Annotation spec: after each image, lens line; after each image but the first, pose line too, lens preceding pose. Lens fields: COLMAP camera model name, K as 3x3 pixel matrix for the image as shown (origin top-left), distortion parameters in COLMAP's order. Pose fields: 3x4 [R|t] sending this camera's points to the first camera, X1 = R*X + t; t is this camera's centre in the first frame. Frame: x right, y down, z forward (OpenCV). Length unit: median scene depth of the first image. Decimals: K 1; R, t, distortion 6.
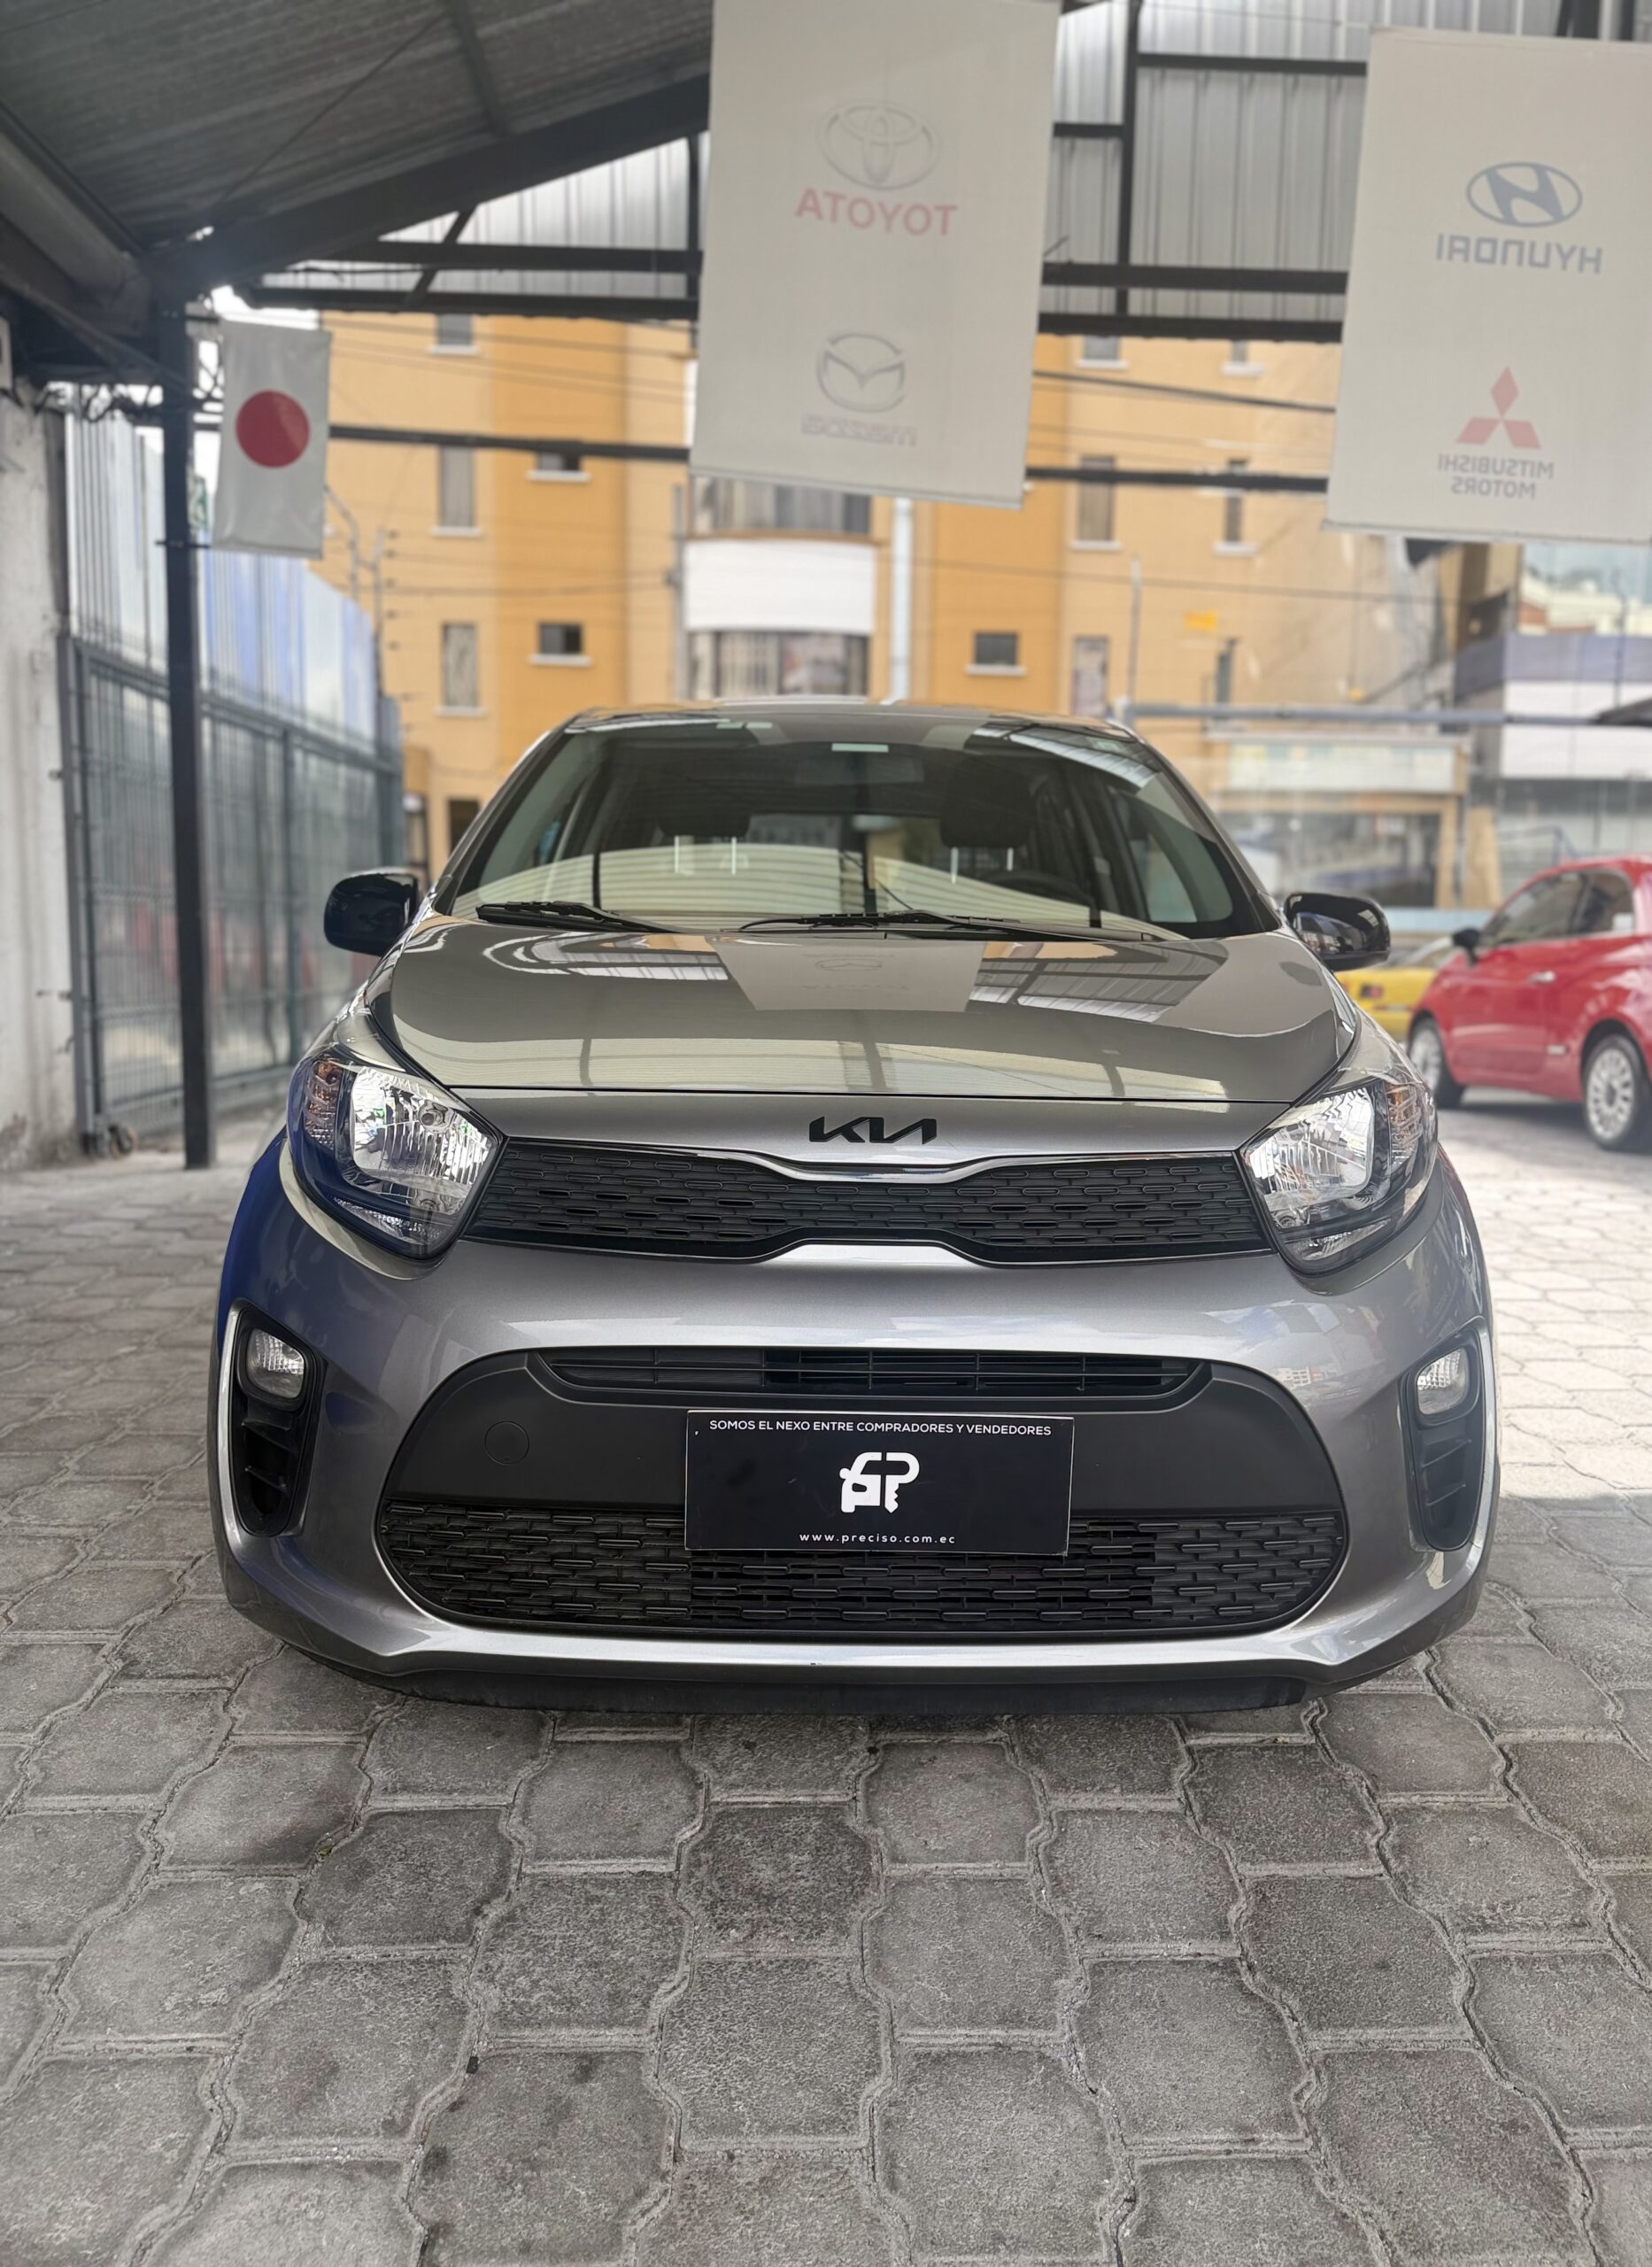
lens RADIAL K [[1608.8, 0, 831.8], [0, 1608.8, 1140.7], [0, 0, 1]] dist [-0.003091, -0.012862]
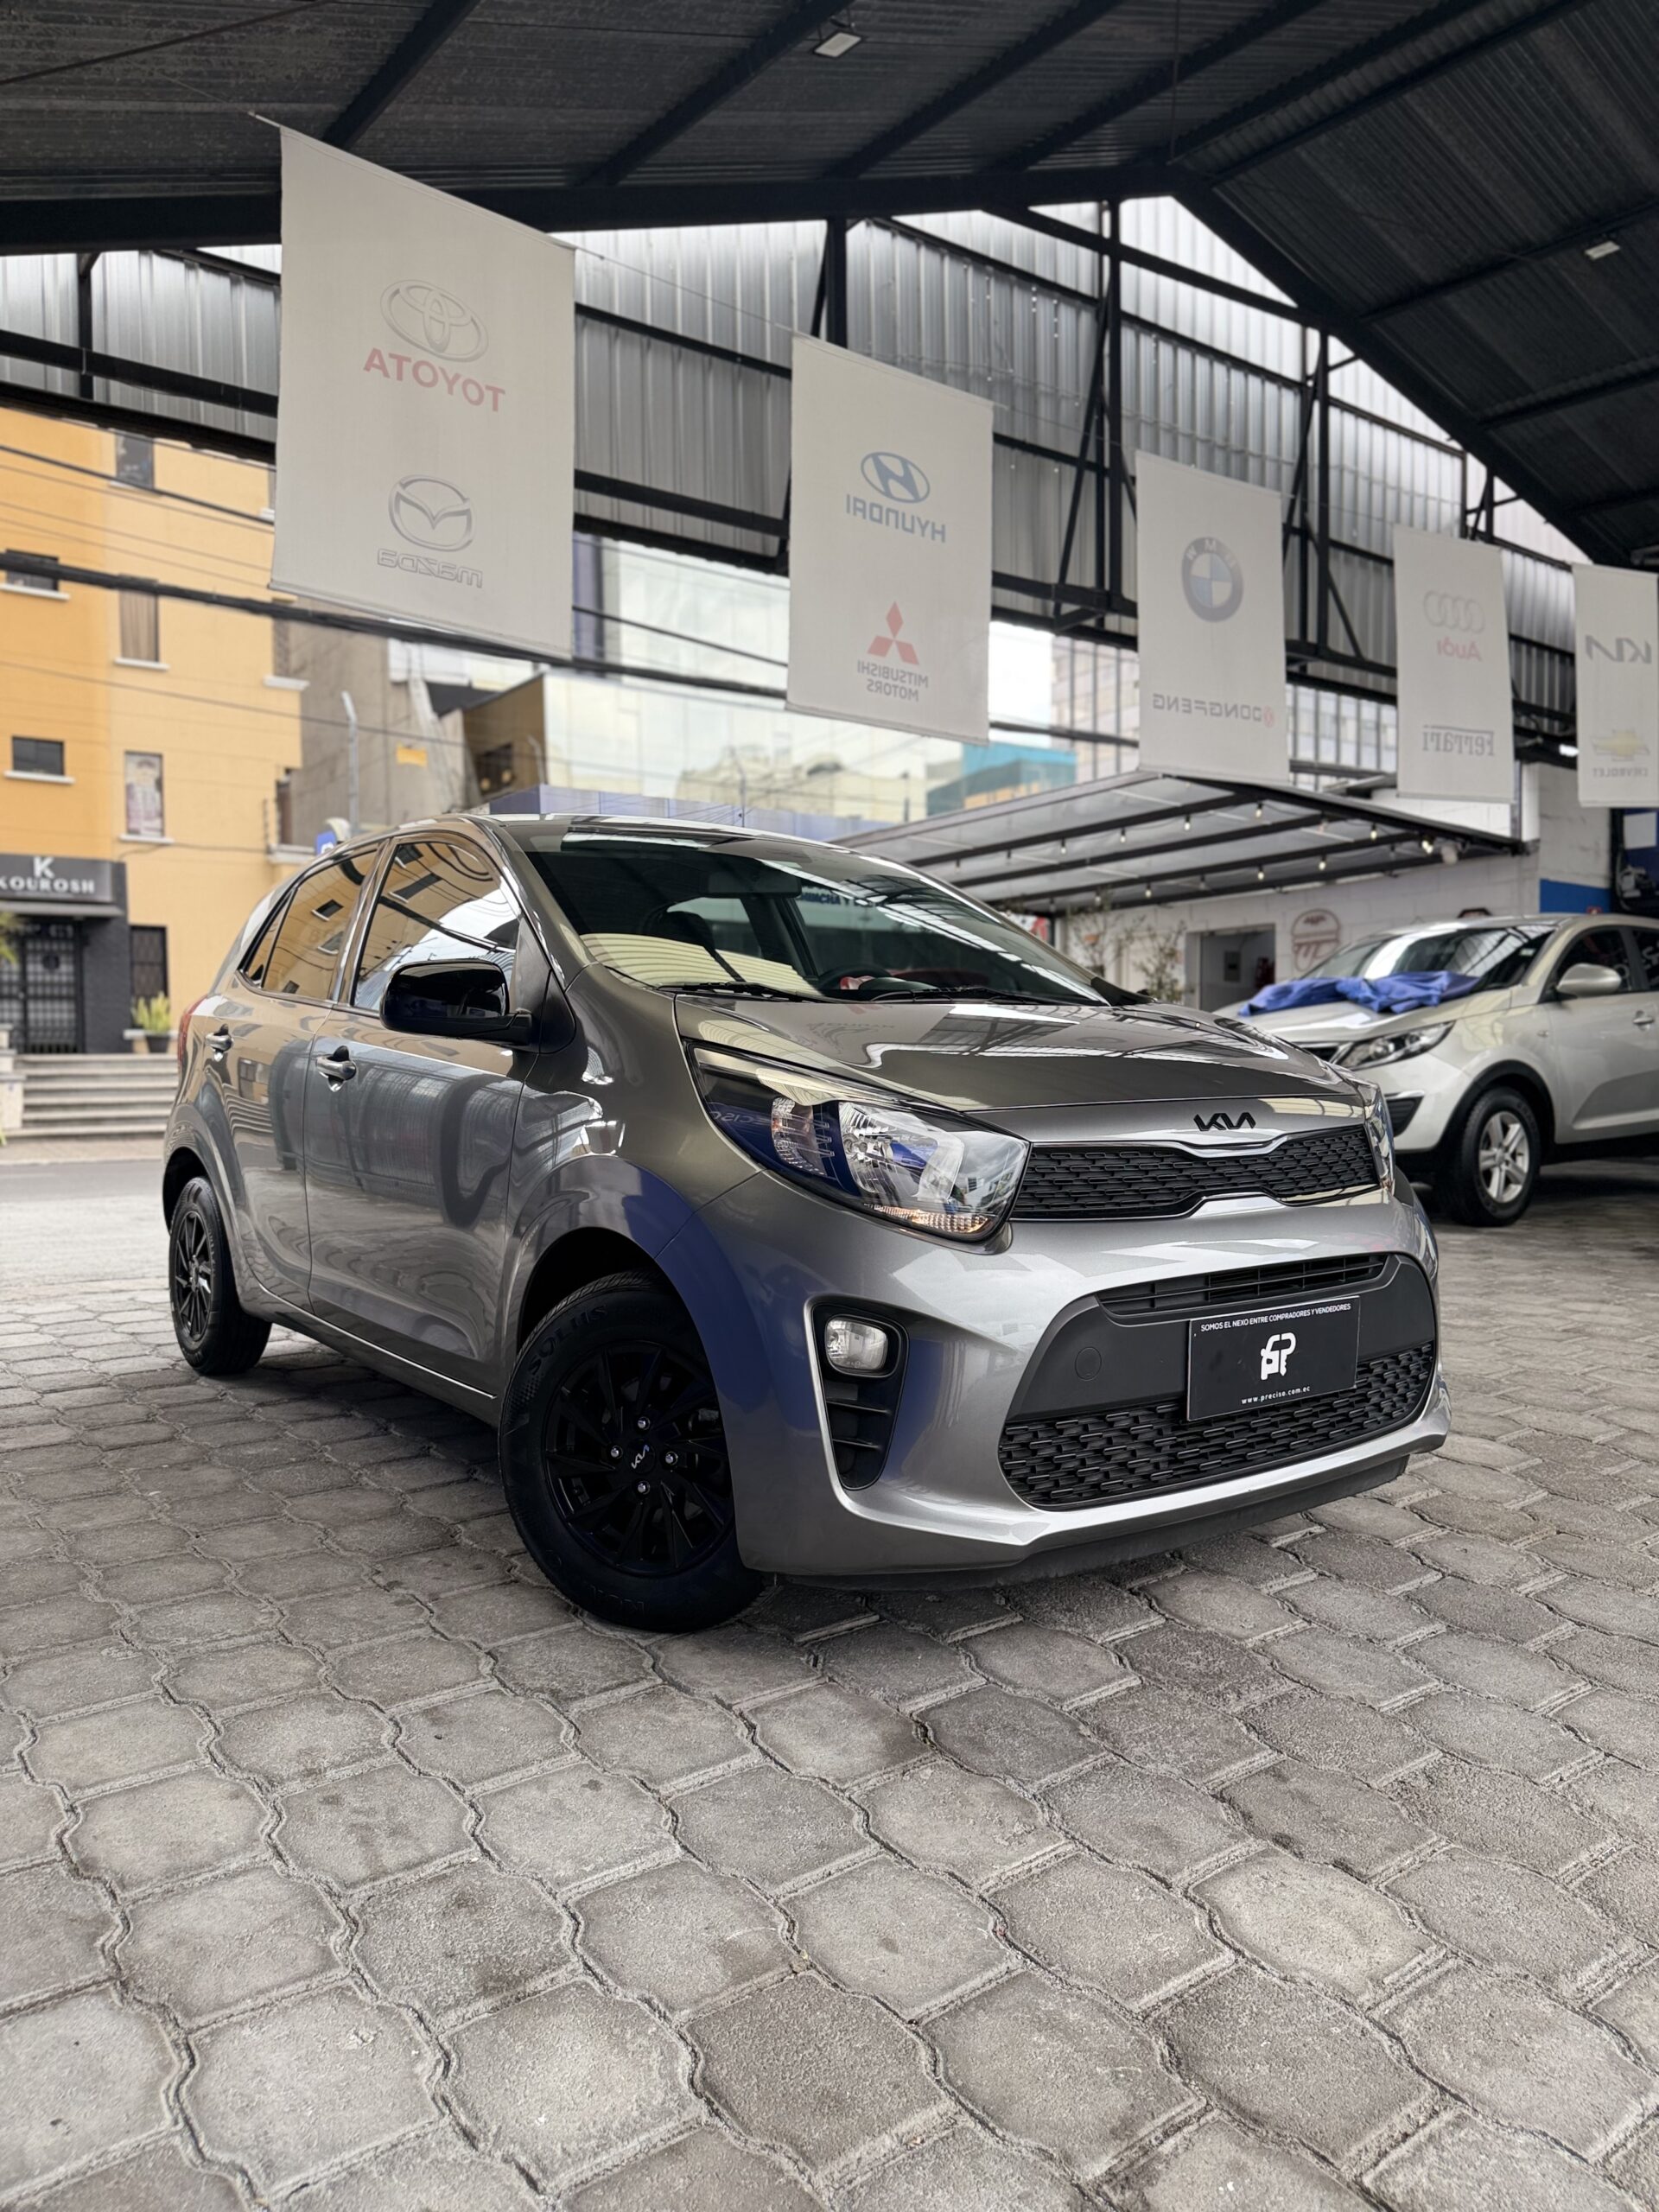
lens RADIAL K [[1565.6, 0, 847.3], [0, 1565.6, 1116.2], [0, 0, 1]] dist [0.017727, -0.026304]
pose [[0.813485, -0.043779, 0.579935, -0.932129], [0.094191, 0.993916, -0.057093, 0.030468], [-0.573907, 0.101069, 0.812660, 0.019937]]
